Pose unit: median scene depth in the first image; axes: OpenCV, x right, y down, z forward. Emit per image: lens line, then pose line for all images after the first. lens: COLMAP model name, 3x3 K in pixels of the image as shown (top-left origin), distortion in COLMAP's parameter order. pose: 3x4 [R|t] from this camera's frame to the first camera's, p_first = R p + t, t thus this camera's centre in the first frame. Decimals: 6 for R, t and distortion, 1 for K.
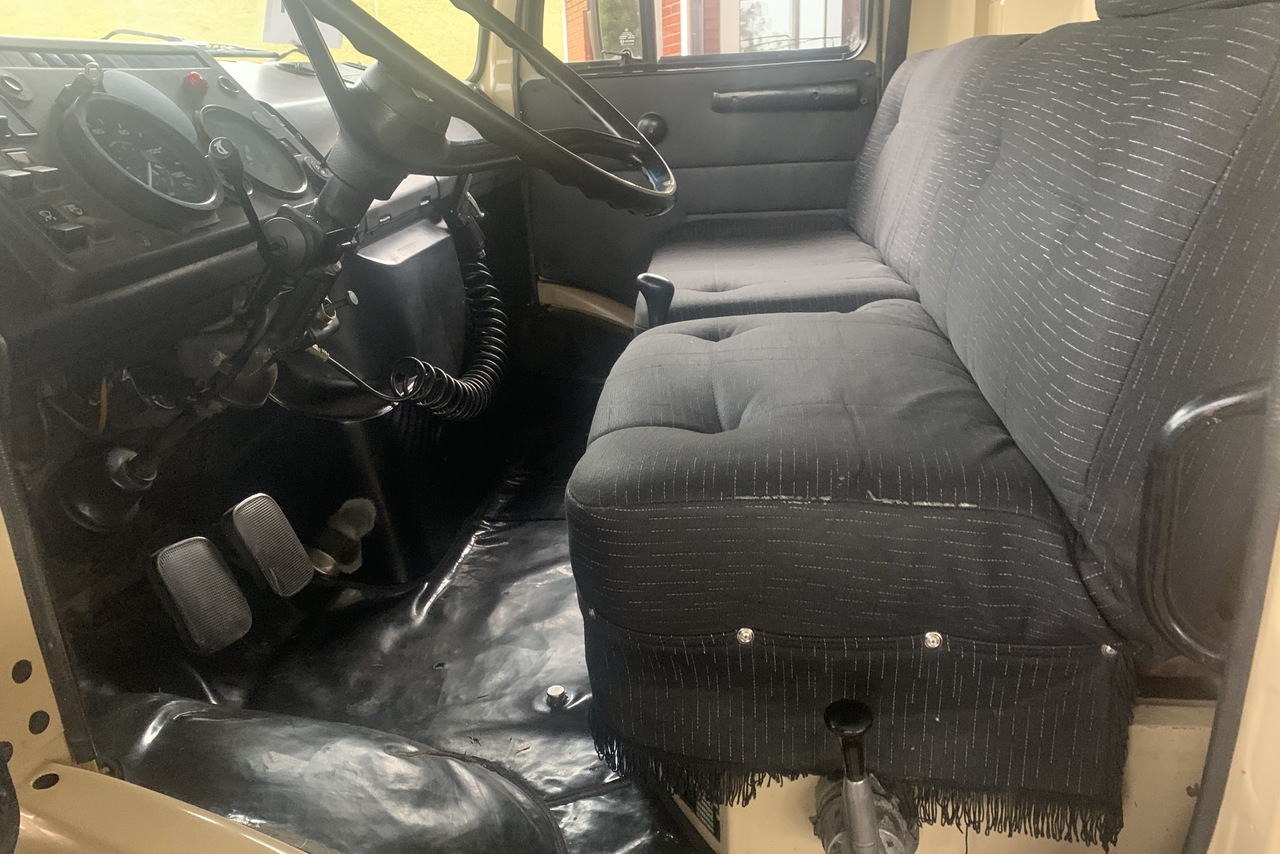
lens RADIAL K [[995.2, 0, 632.7], [0, 995.2, 425.5], [0, 0, 1]] dist [0.063016, -0.074435]
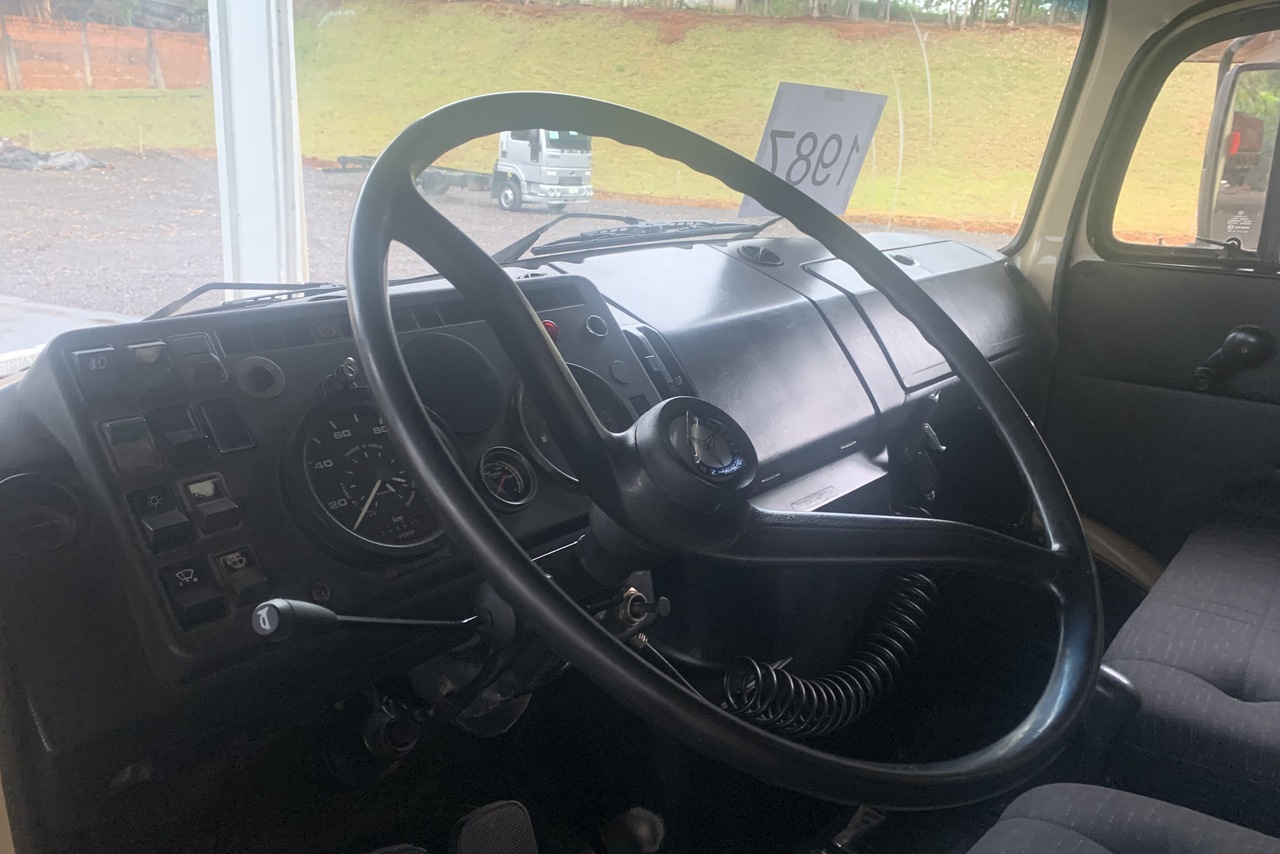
lens RADIAL K [[995.2, 0, 632.7], [0, 995.2, 425.5], [0, 0, 1]] dist [0.063016, -0.074435]
pose [[0.827232, 0.219972, -0.517010, 0.051978], [-0.243678, 0.969592, 0.022640, -0.193990], [0.506269, 0.107255, 0.855680, 0.209936]]
